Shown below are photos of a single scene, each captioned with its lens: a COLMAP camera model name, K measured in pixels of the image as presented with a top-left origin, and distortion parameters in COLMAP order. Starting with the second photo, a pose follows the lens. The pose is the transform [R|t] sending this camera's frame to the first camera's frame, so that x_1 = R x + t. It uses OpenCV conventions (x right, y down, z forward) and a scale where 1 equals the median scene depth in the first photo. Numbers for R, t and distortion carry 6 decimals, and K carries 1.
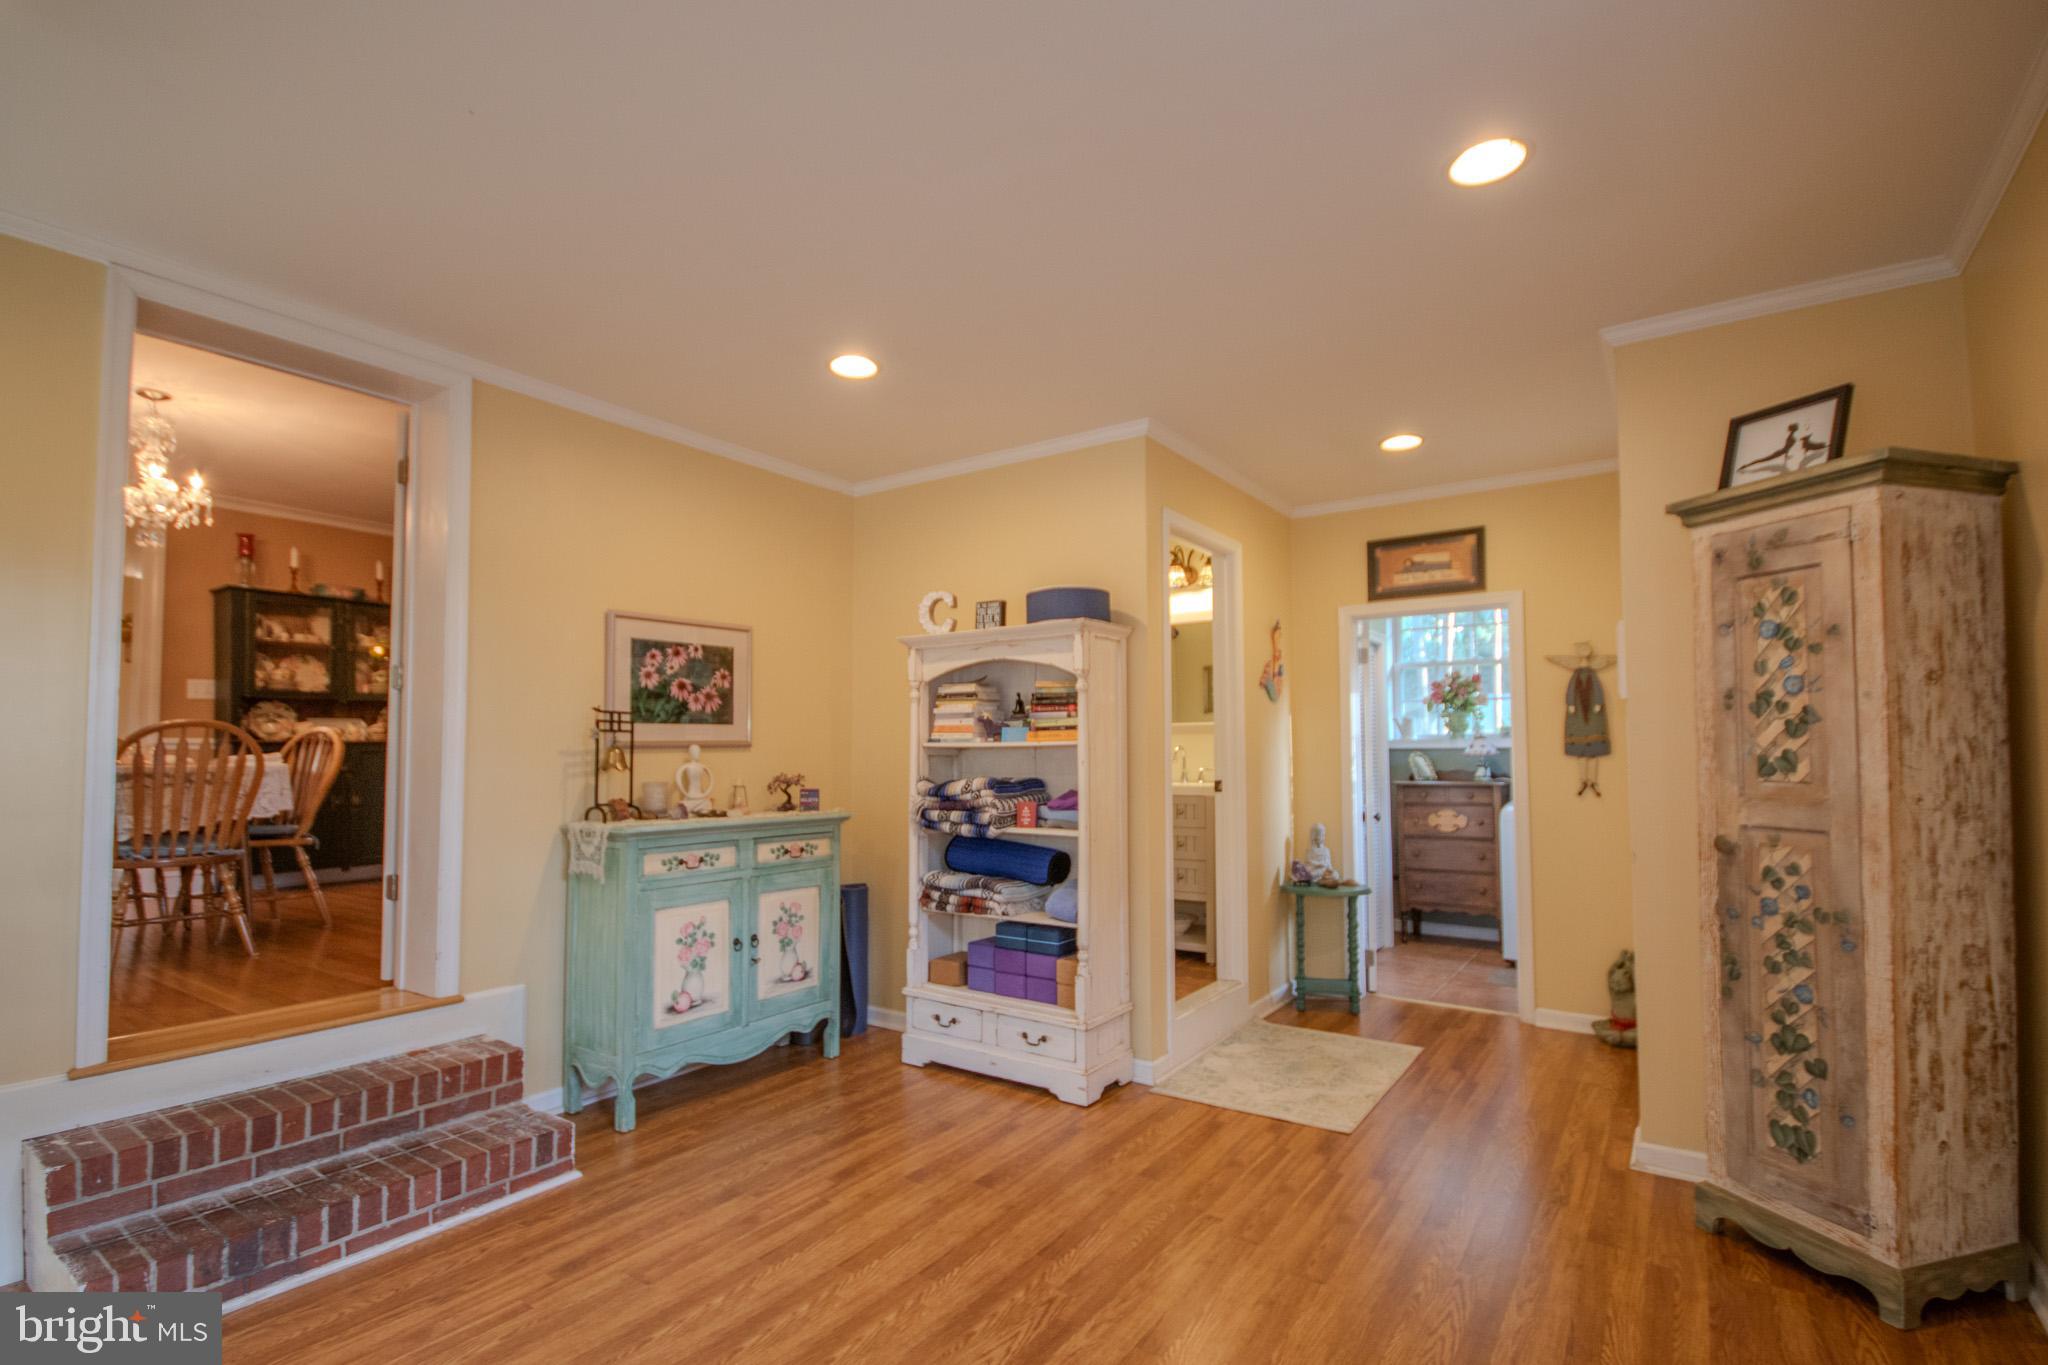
lens RADIAL K [[969.1, 0, 1032.7], [0, 969.1, 688.3], [0, 0, 1]] dist [-0.002835, -0.001425]
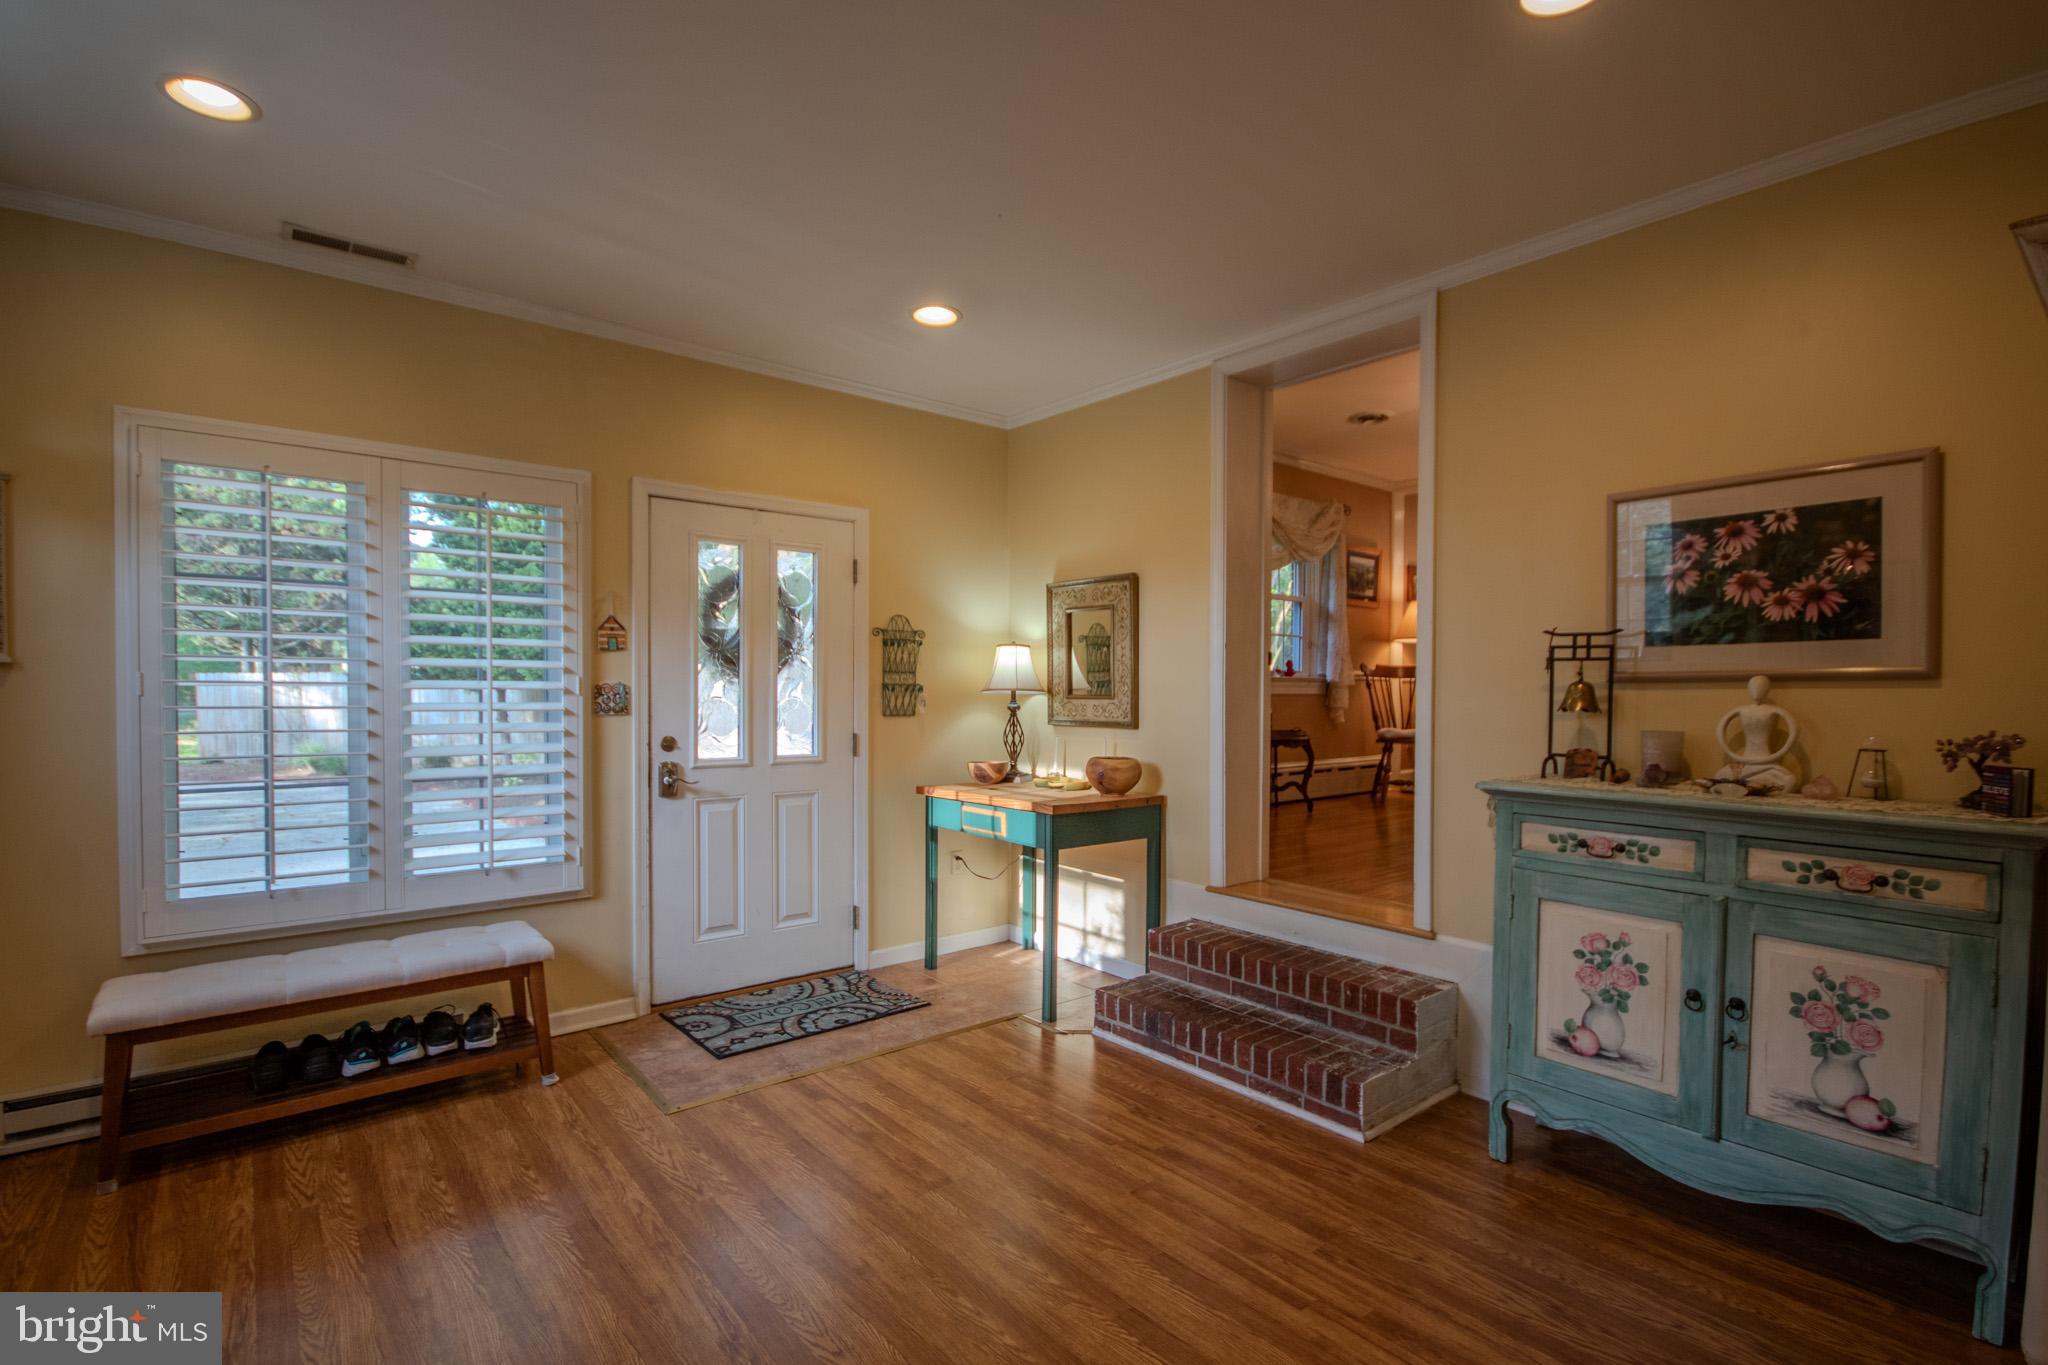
lens RADIAL K [[969.1, 0, 1036.3], [0, 969.1, 698.7], [0, 0, 1]] dist [-0.002835, -0.001425]
pose [[-0.292481, 0.017392, -0.956113, 0.414221], [0.064238, 0.997933, -0.001498, 0.048867], [0.954111, -0.061857, -0.292994, 0.817118]]
